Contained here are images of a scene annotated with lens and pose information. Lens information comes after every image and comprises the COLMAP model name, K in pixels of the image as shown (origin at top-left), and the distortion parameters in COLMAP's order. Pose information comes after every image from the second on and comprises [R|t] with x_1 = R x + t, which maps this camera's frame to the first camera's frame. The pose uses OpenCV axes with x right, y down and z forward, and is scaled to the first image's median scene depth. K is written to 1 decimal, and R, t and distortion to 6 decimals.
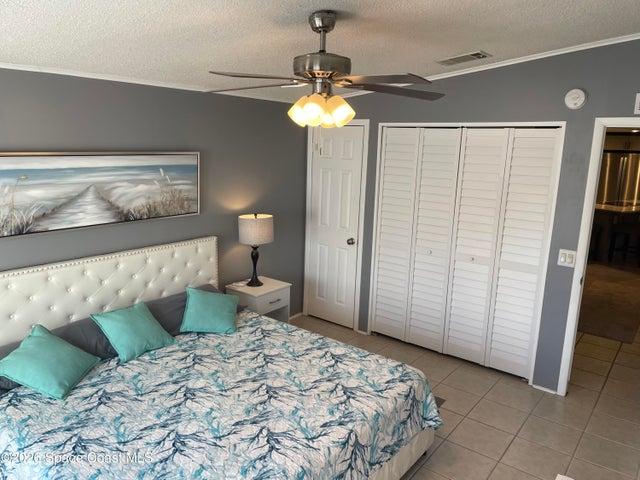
lens RADIAL K [[485.3, 0, 320.9], [0, 485.3, 234.4], [0, 0, 1]] dist [0.080286, -0.097288]
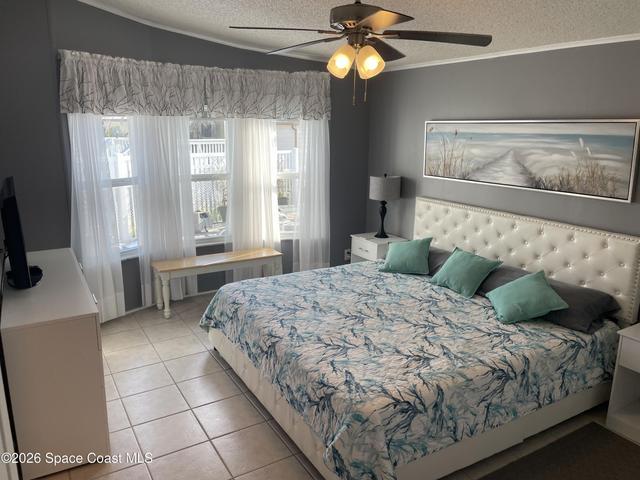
lens RADIAL K [[485.3, 0, 321.7], [0, 485.3, 243.3], [0, 0, 1]] dist [0.080286, -0.097288]
pose [[-0.360248, 0.196644, -0.911895, 0.751534], [-0.192995, 0.940670, 0.279092, -0.123321], [0.912674, 0.276533, -0.300923, 0.963955]]
